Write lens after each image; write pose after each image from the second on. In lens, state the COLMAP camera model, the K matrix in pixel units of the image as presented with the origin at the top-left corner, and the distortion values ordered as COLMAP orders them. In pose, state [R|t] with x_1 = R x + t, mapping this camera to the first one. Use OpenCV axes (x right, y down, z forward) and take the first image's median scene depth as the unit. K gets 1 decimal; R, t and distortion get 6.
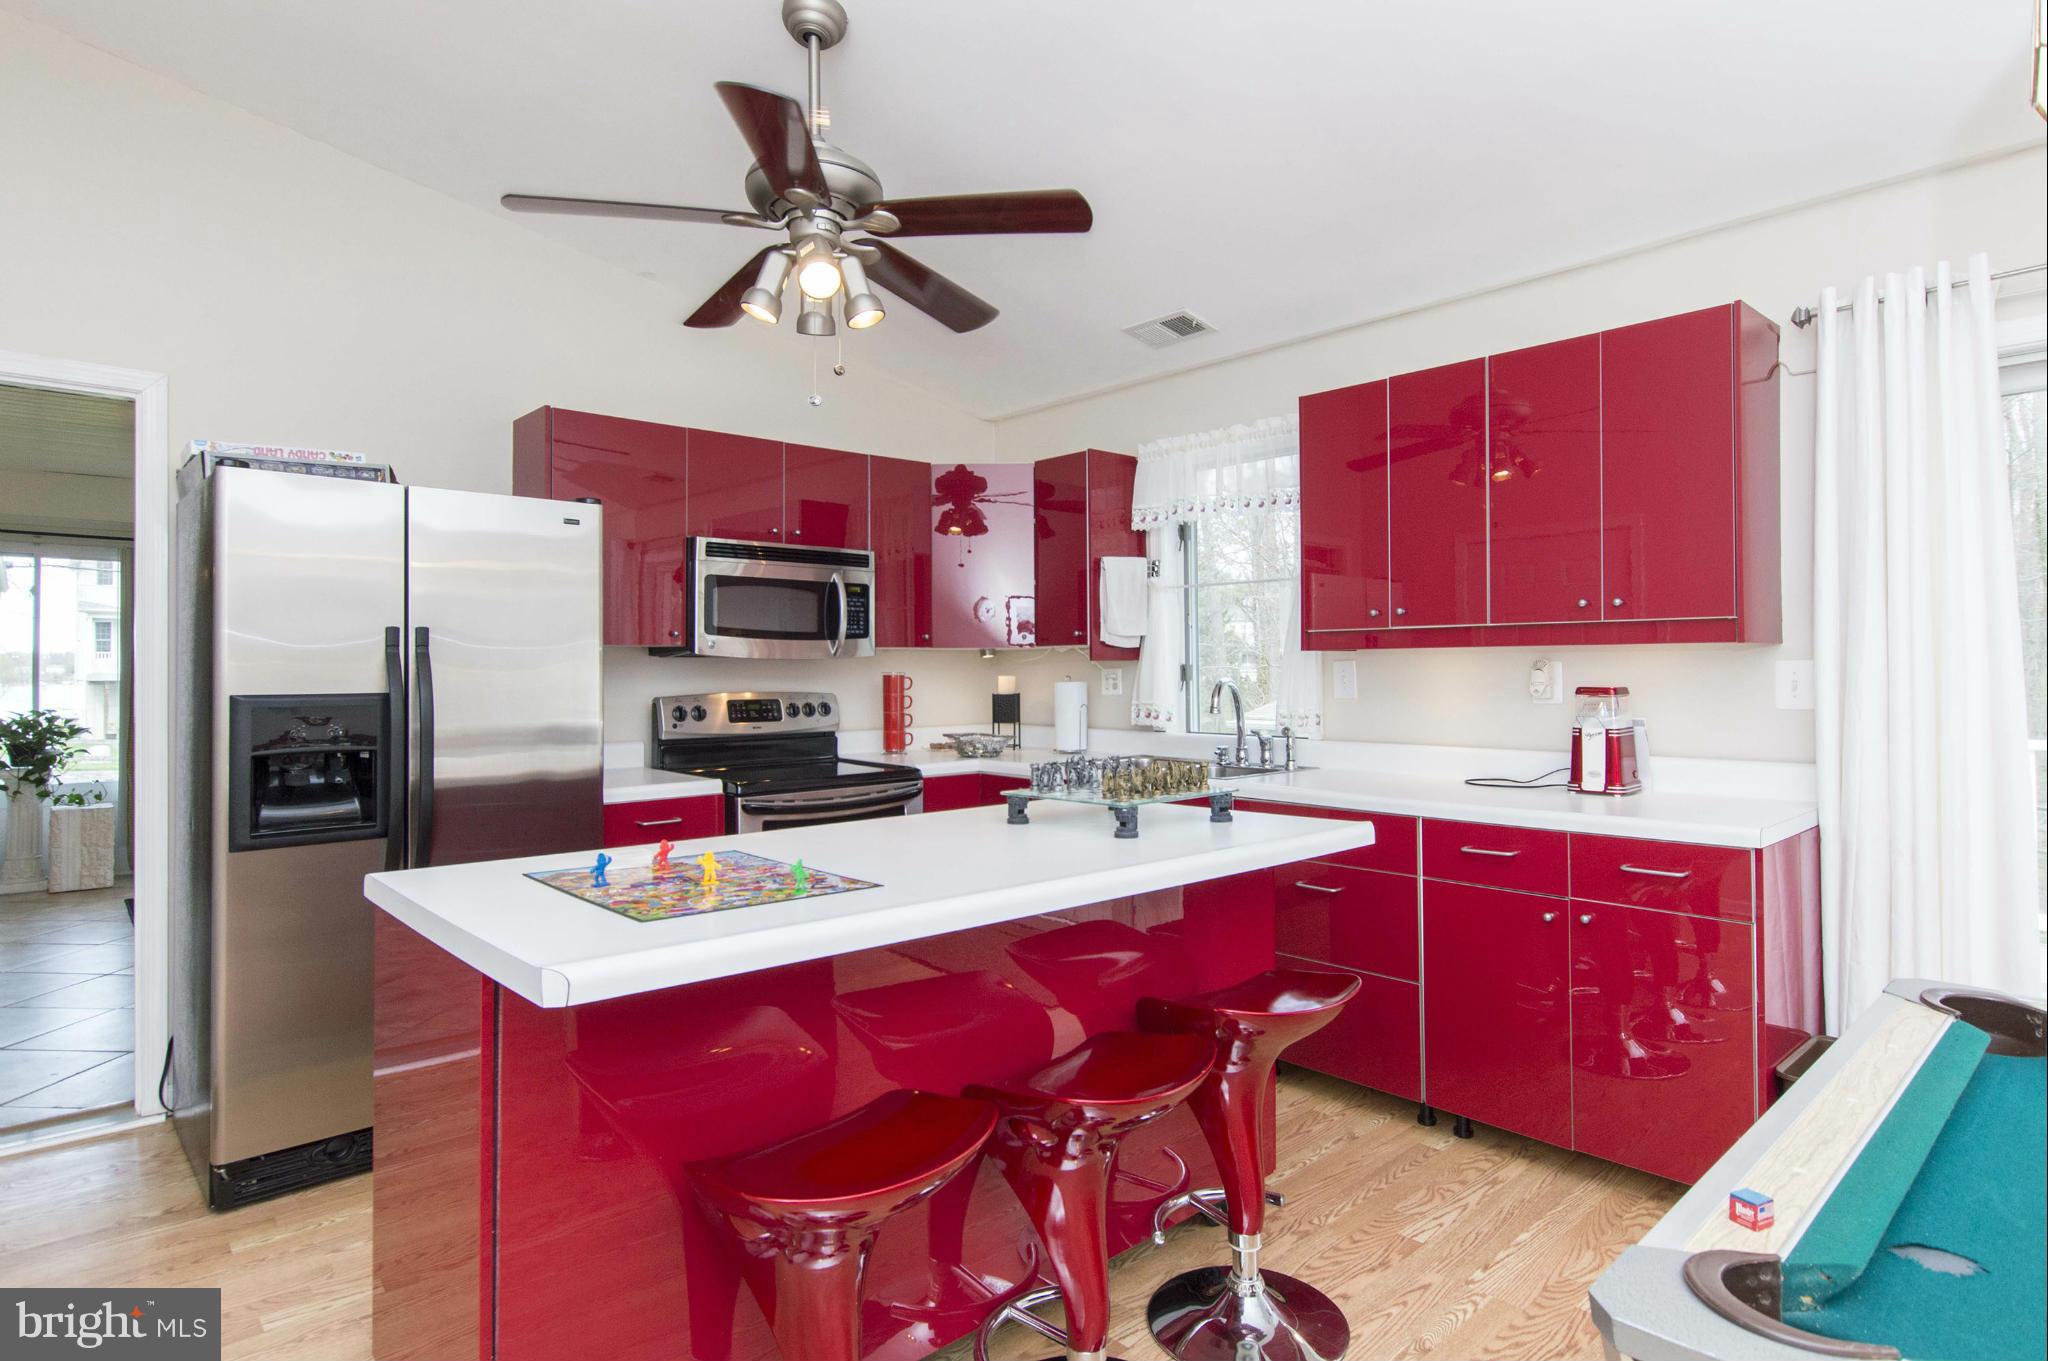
lens RADIAL K [[1080.1, 0, 1031.1], [0, 1080.1, 650.4], [0, 0, 1]] dist [-0.024274, 0.000441]
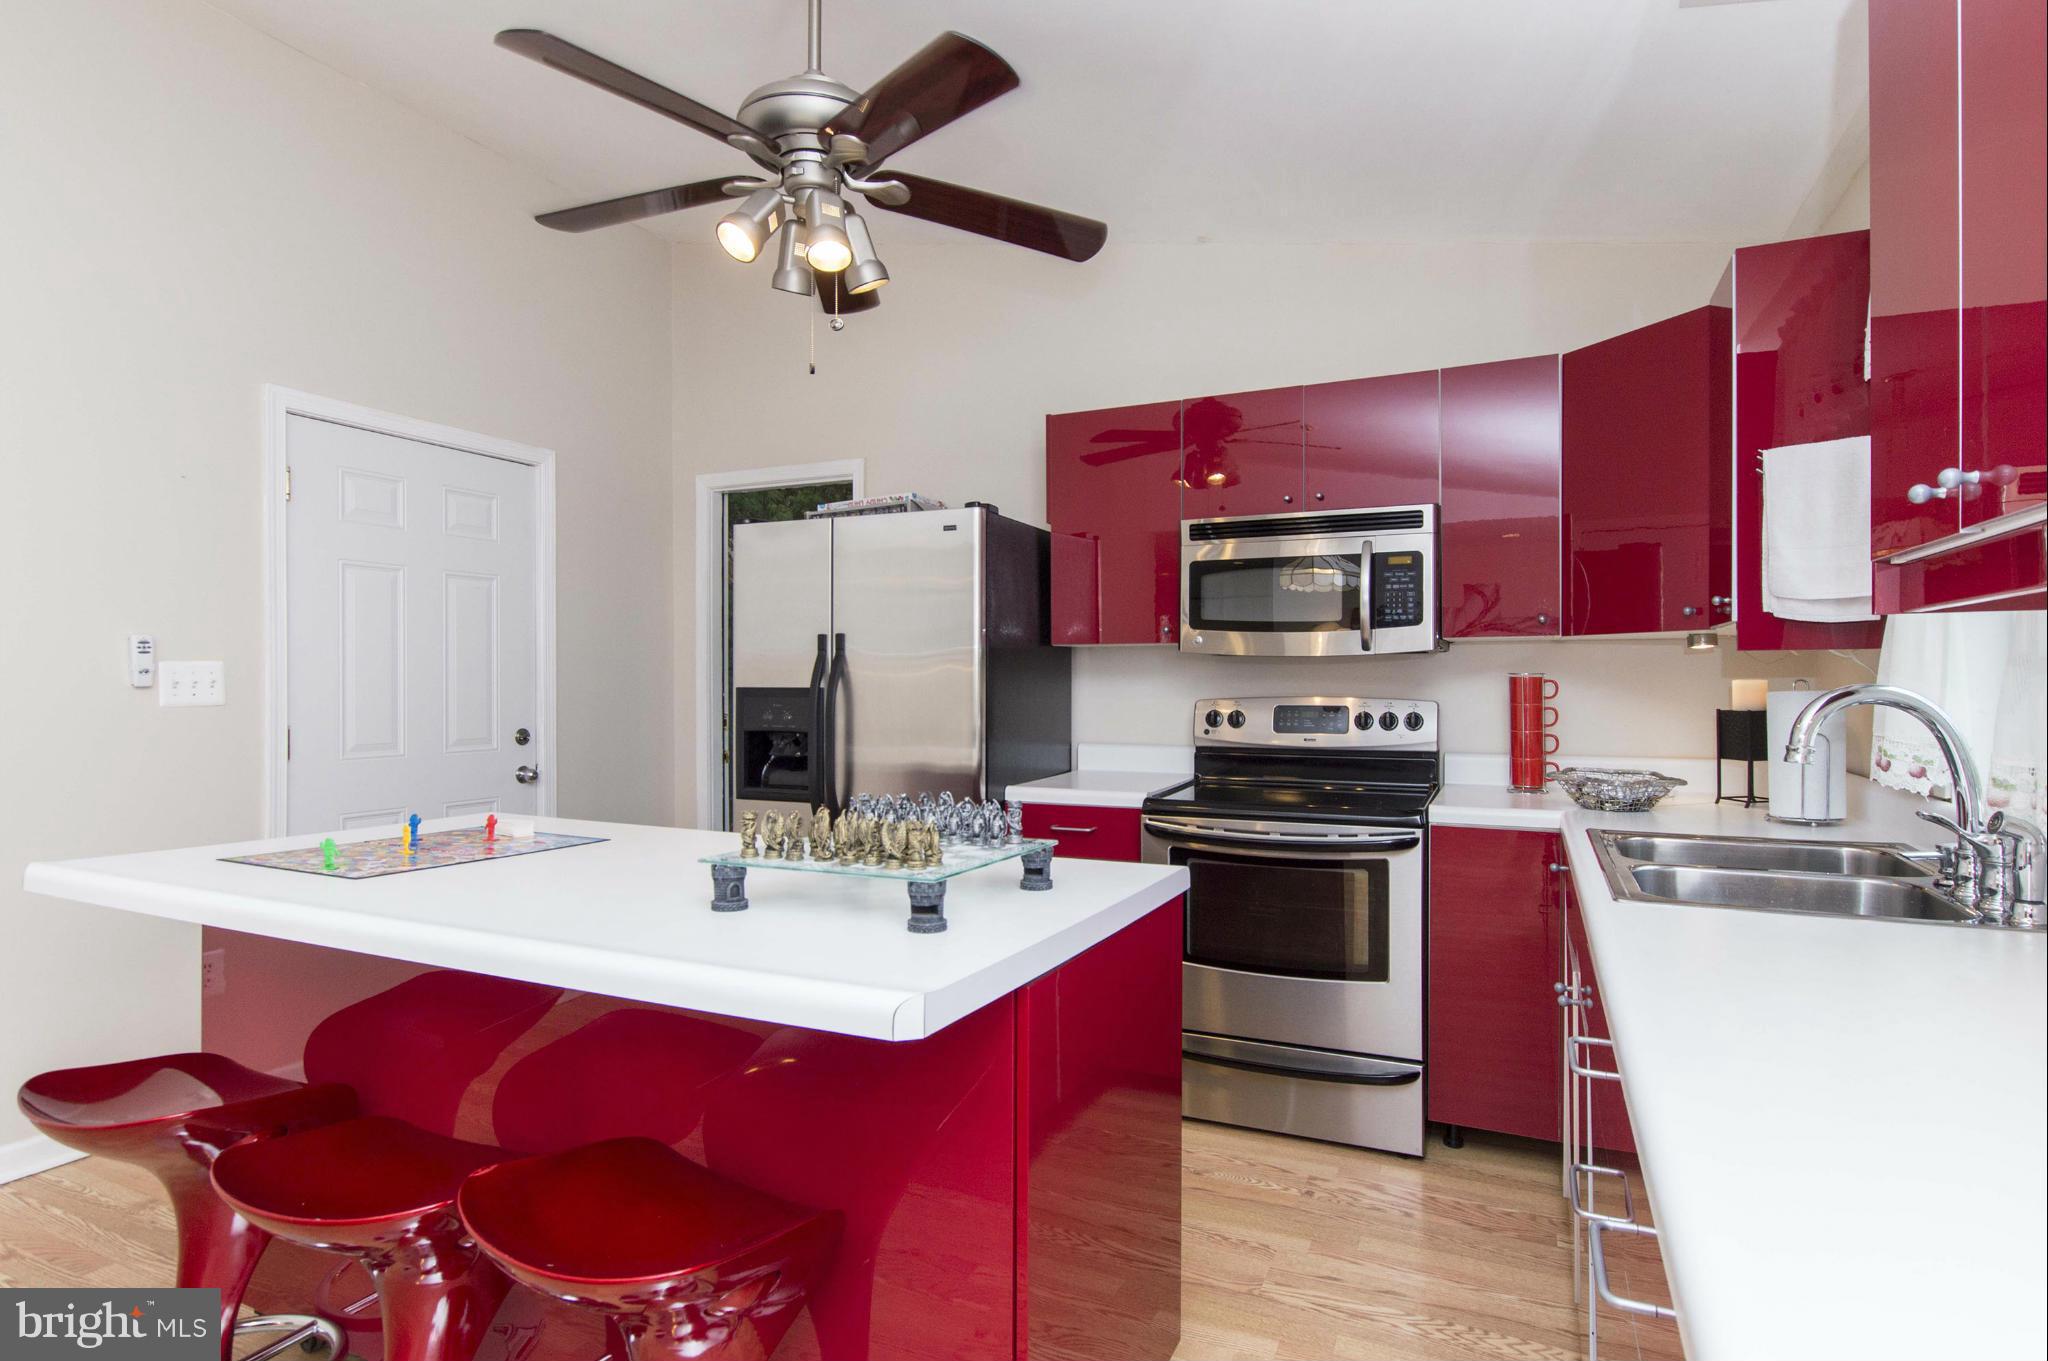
lens RADIAL K [[1080.1, 0, 1031.1], [0, 1080.1, 650.4], [0, 0, 1]] dist [-0.024274, 0.000441]
pose [[0.376907, -0.018890, -0.926058, 0.434235], [0.014390, 0.999791, -0.014537, 0.012630], [0.926139, -0.007847, 0.377100, 0.502516]]
